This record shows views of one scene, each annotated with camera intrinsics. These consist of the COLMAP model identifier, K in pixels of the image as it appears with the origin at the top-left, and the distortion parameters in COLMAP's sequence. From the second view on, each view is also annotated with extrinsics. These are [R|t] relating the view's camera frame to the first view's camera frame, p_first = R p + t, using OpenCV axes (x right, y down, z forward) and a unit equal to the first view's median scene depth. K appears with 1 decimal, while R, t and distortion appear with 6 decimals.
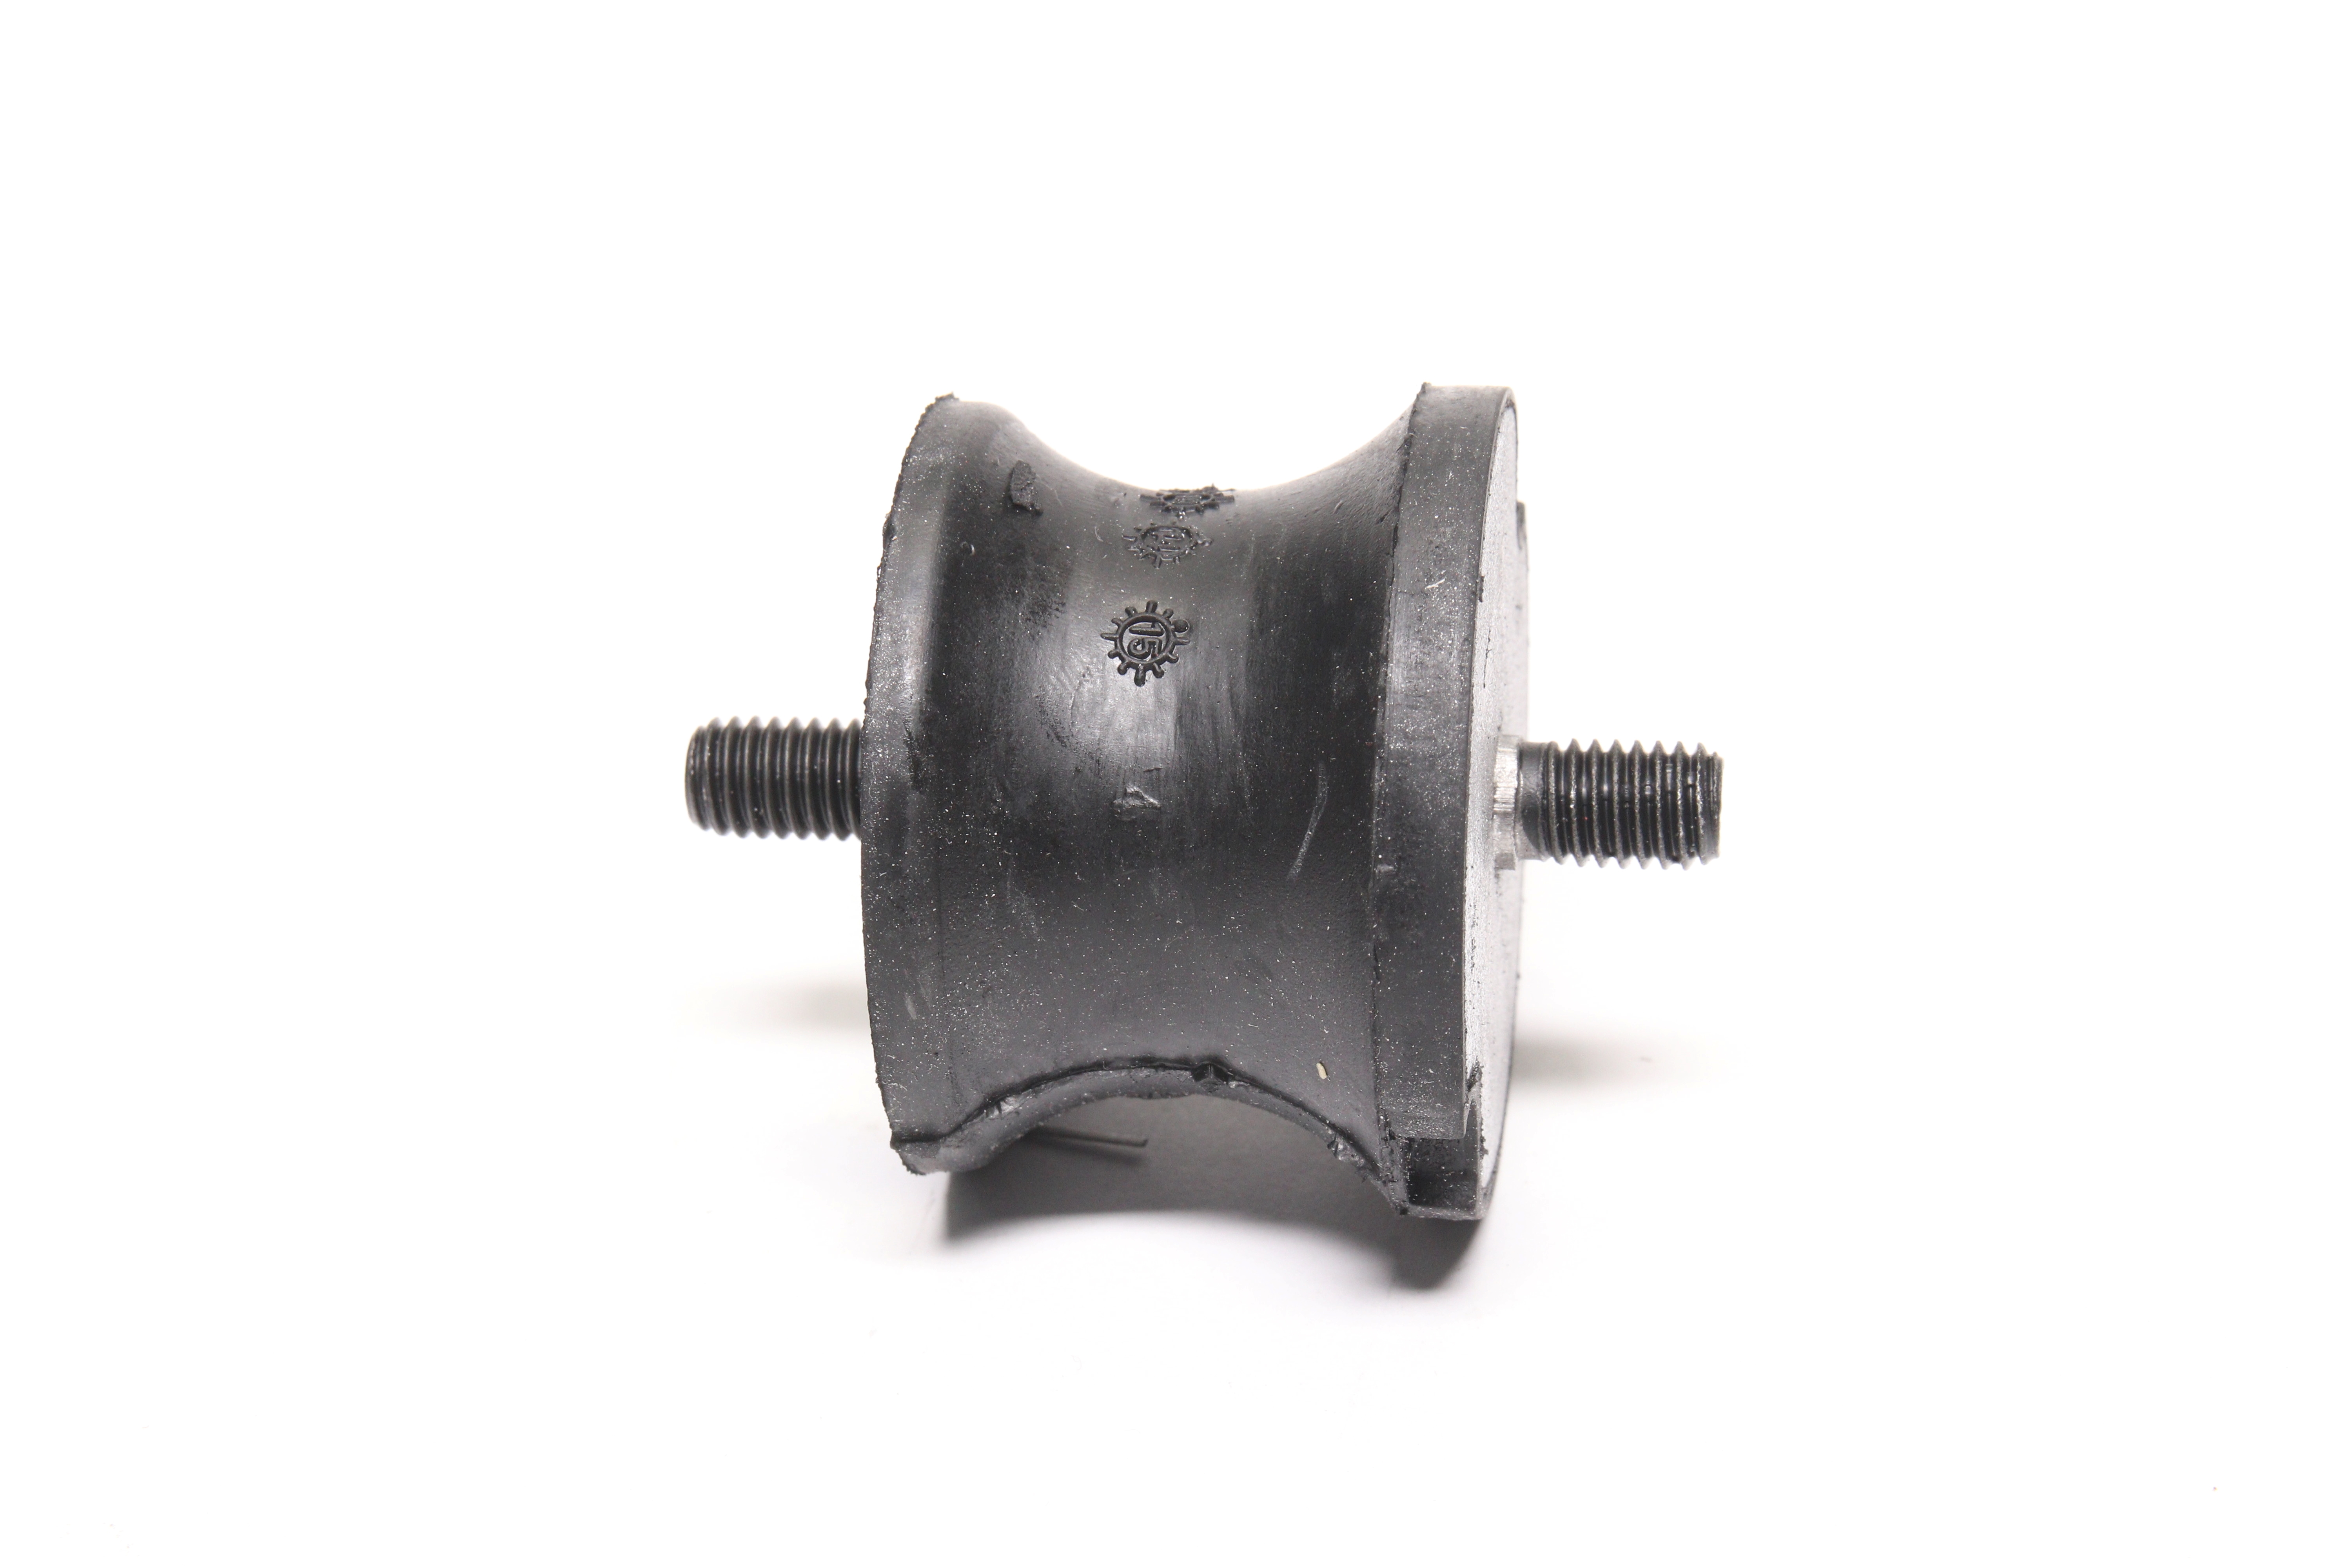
lens RADIAL K [[5381.8, 0, 1176.5], [0, 5381.8, 783.3], [0, 0, 1]] dist [0.038438, 0.000000]
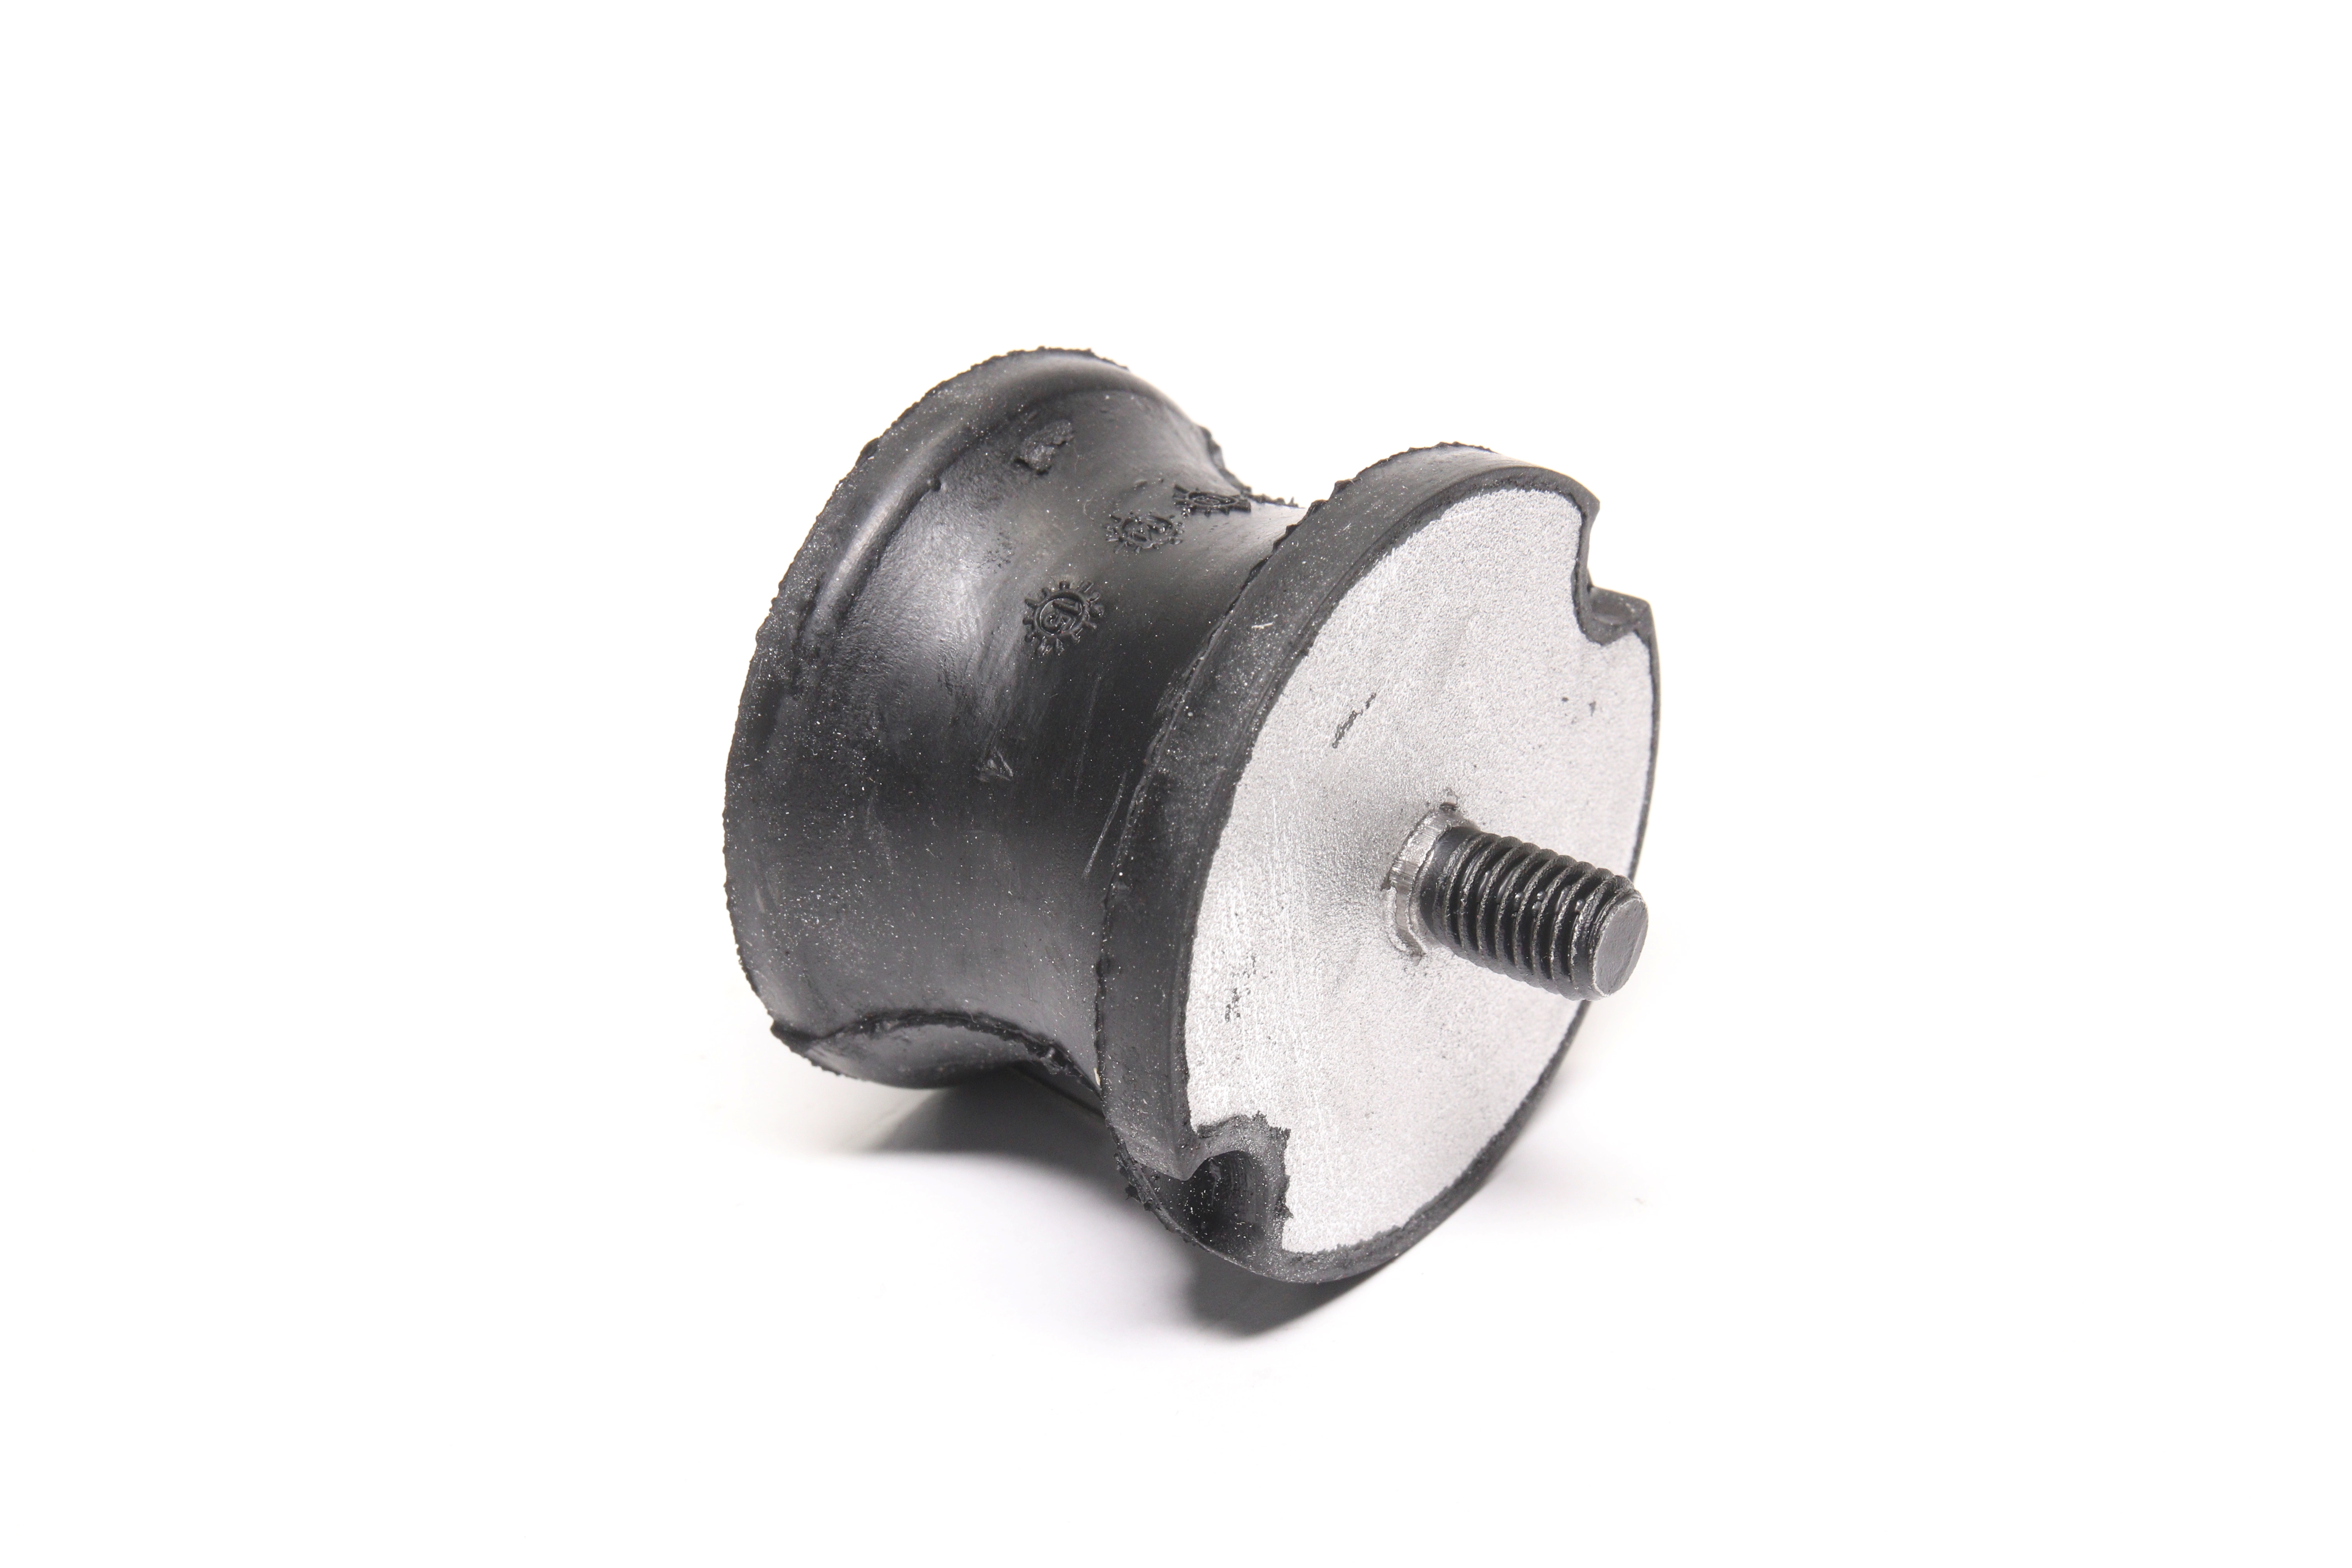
lens RADIAL K [[5381.8, 0, 1176.4], [0, 5381.8, 780.3], [0, 0, 1]] dist [0.038438, 0.000000]
pose [[0.840545, 0.260037, -0.475252, 0.502538], [-0.258630, 0.963456, 0.069740, -0.073228], [0.476019, 0.064295, 0.877081, 0.130515]]
